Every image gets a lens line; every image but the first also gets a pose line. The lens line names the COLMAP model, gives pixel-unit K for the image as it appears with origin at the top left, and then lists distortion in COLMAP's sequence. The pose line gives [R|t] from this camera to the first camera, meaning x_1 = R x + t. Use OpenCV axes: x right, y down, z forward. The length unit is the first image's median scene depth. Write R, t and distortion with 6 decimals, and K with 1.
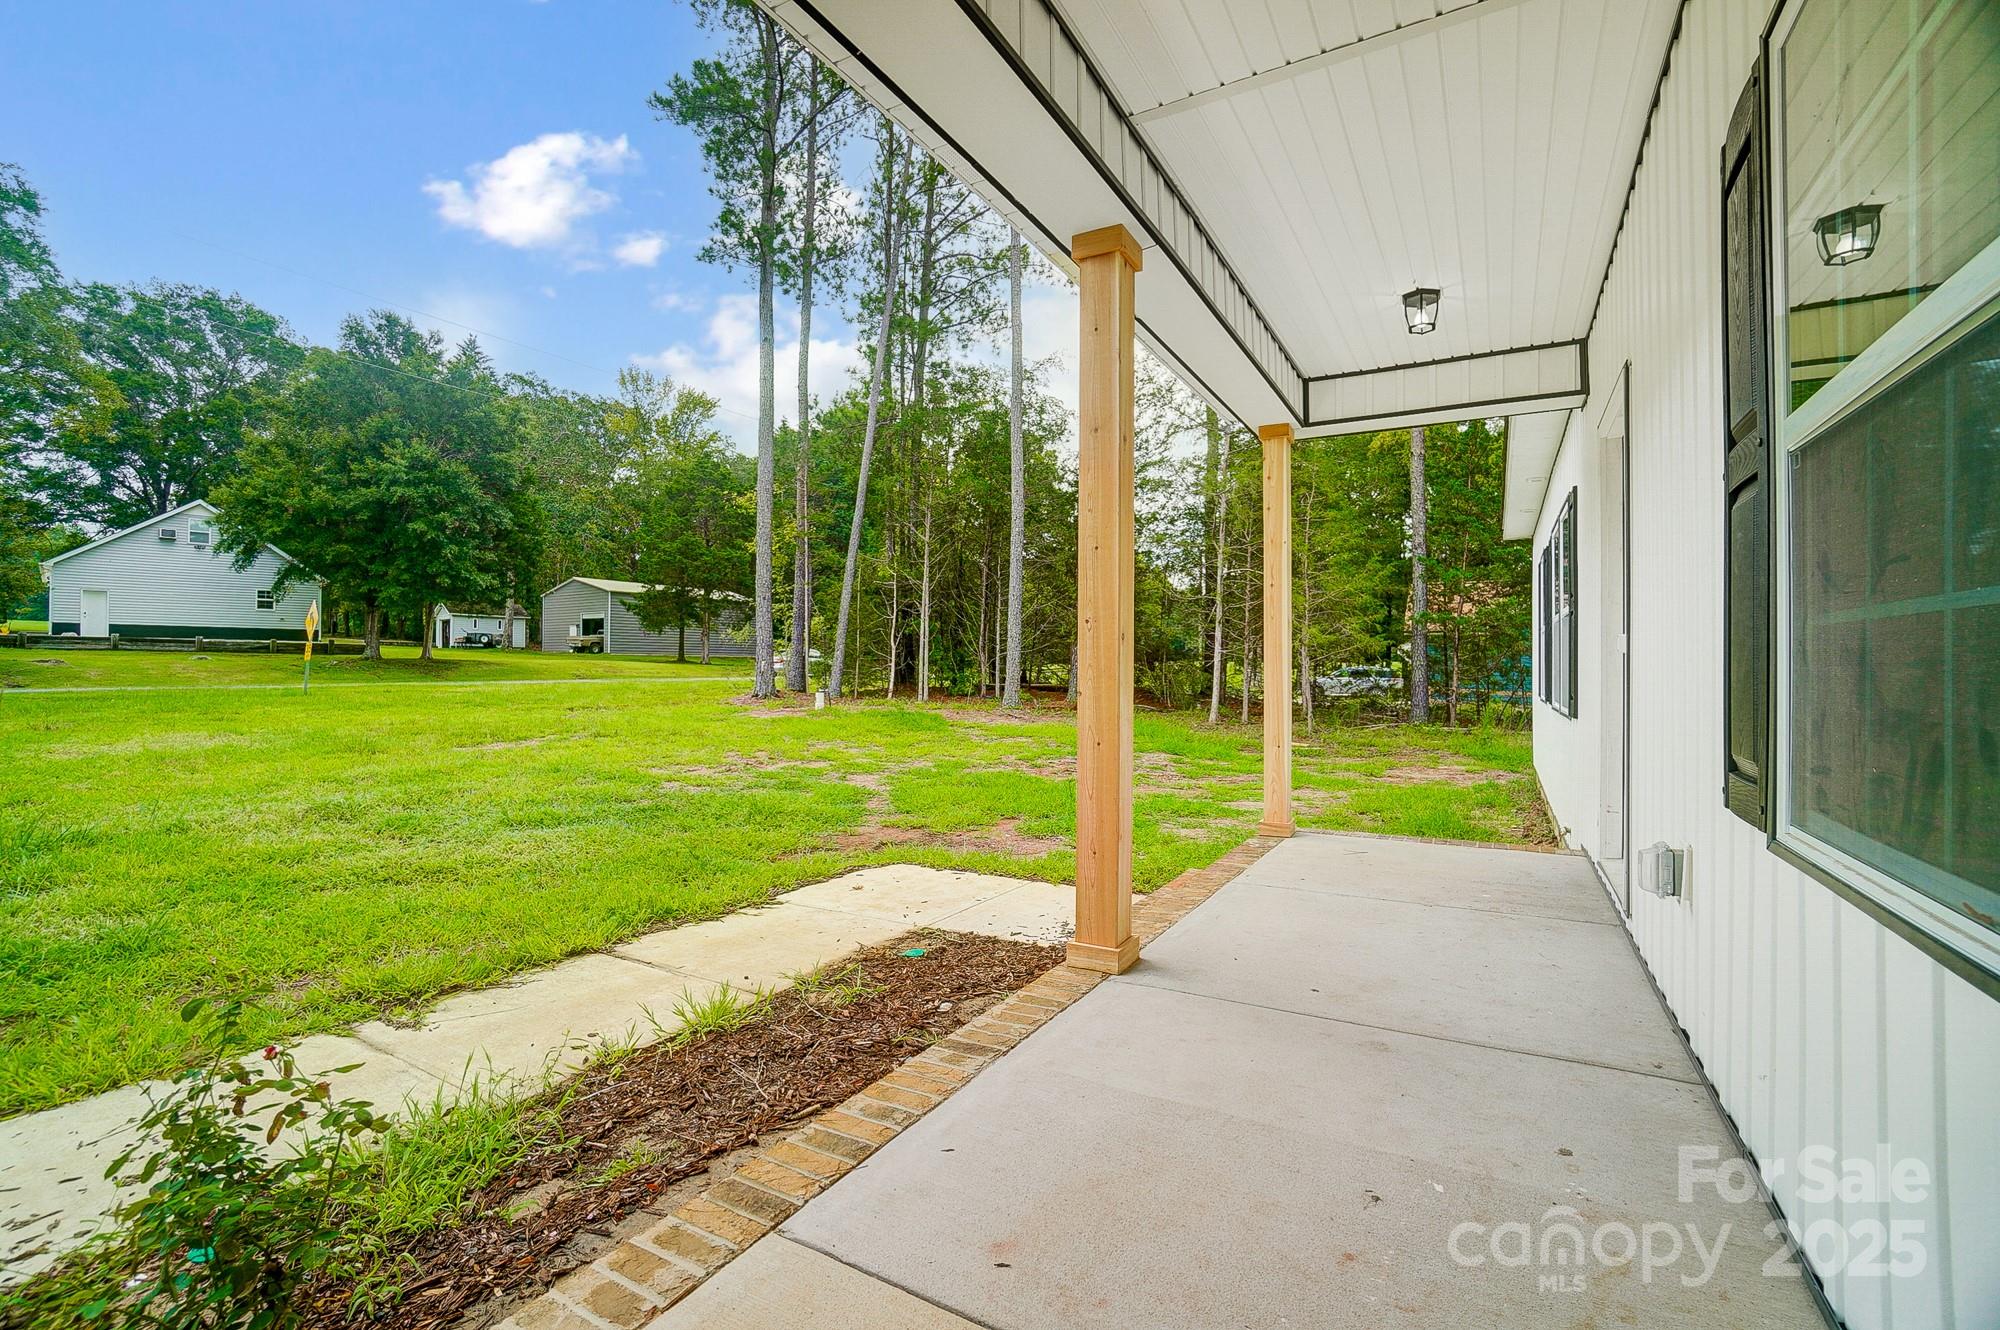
lens RADIAL K [[872.7, 0, 983.3], [0, 872.7, 662.1], [0, 0, 1]] dist [-0.052302, 0.017526]
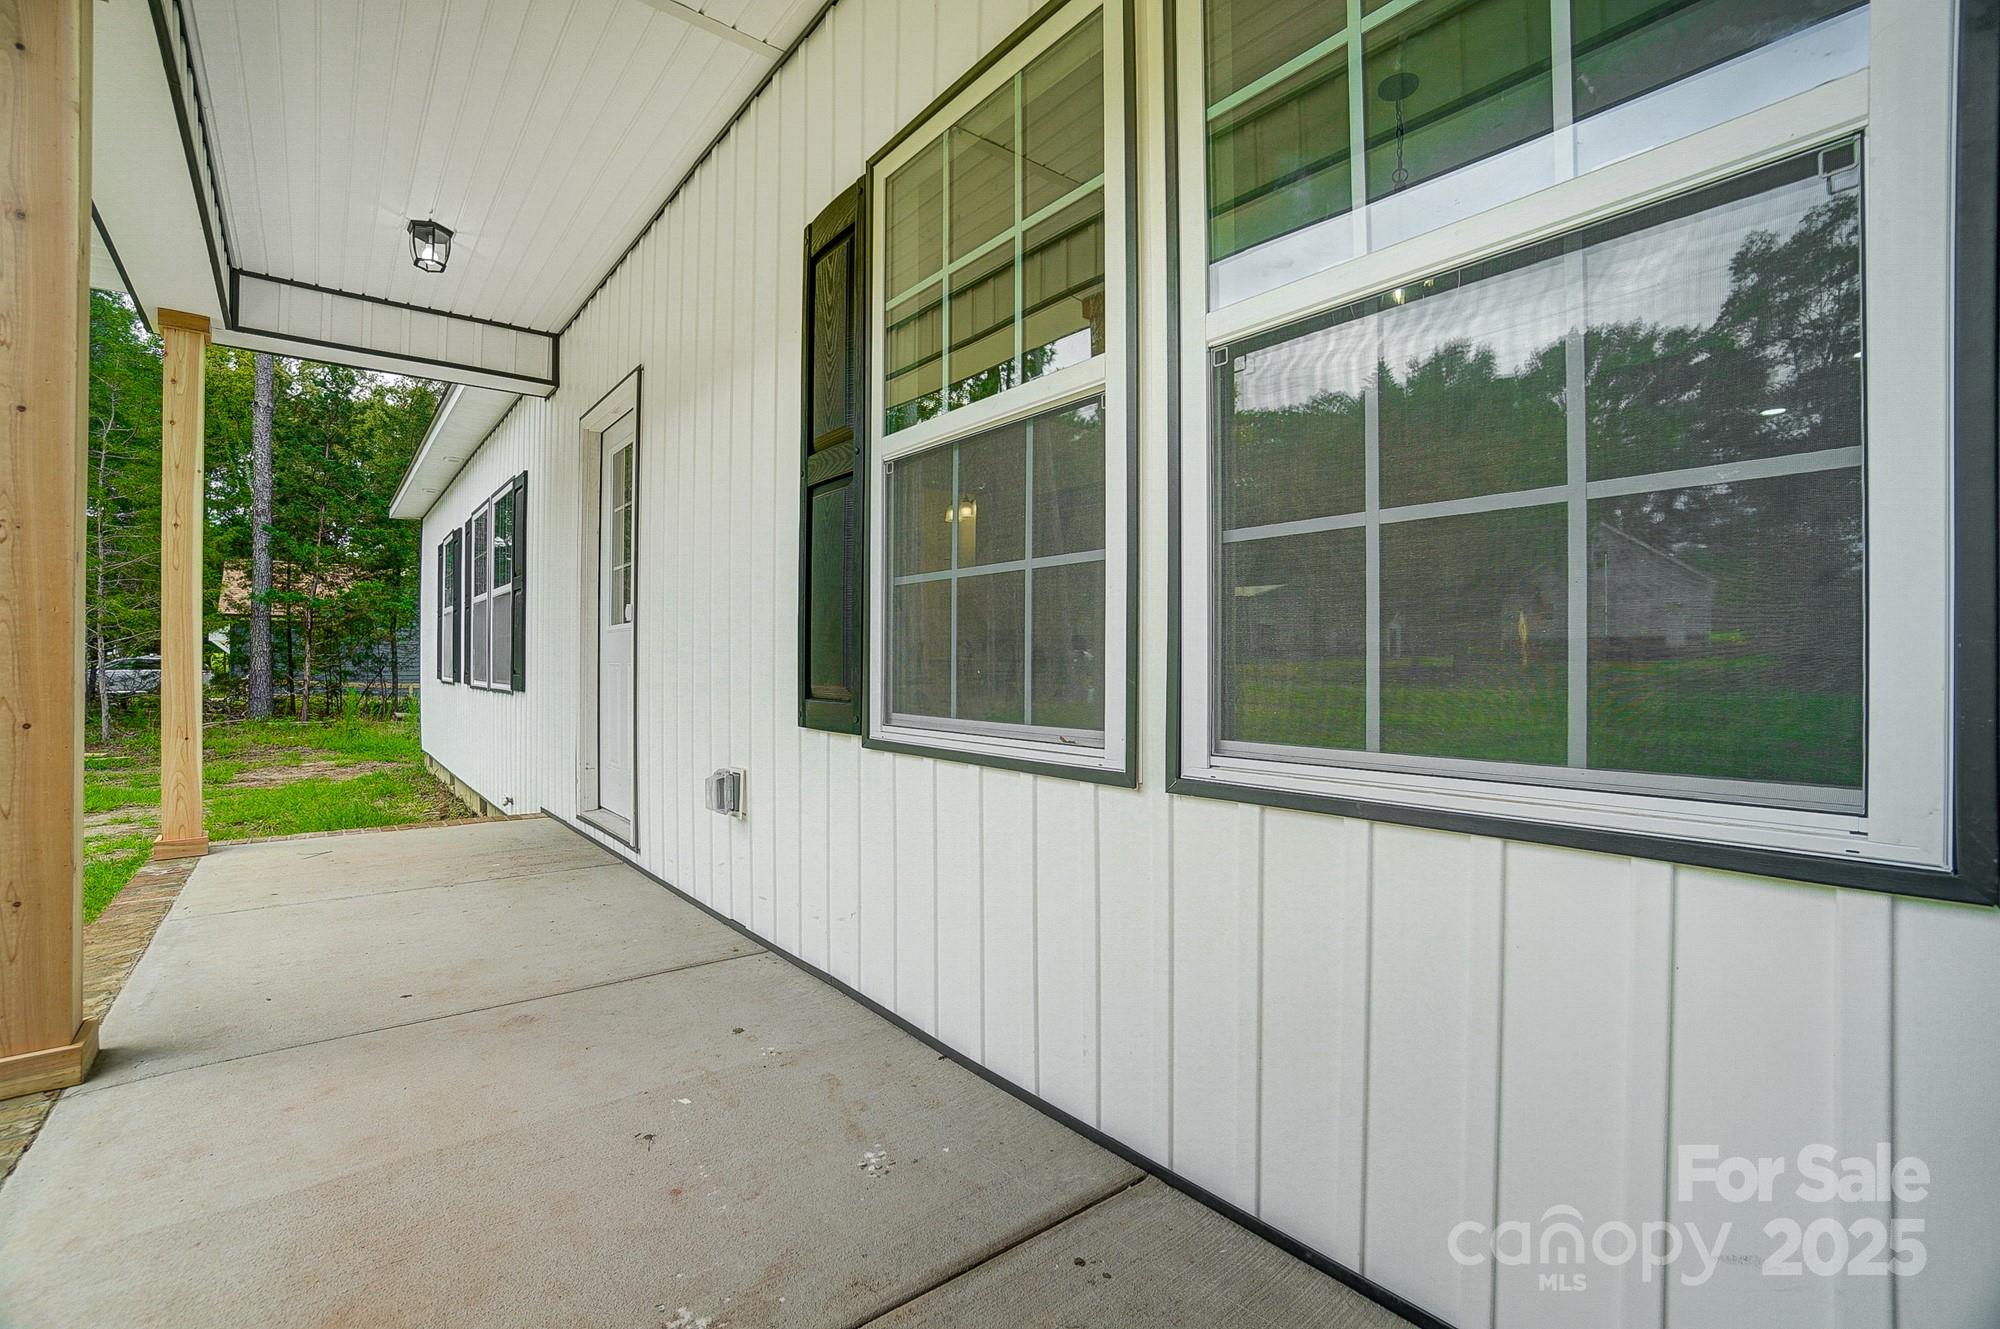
lens RADIAL K [[881.4, 0, 986.3], [0, 881.4, 664.4], [0, 0, 1]] dist [-0.067928, 0.023526]
pose [[0.364673, -0.001103, 0.931135, -0.122876], [-0.010700, 0.999928, 0.005375, 0.027897], [-0.931074, -0.011923, 0.364635, 0.106164]]
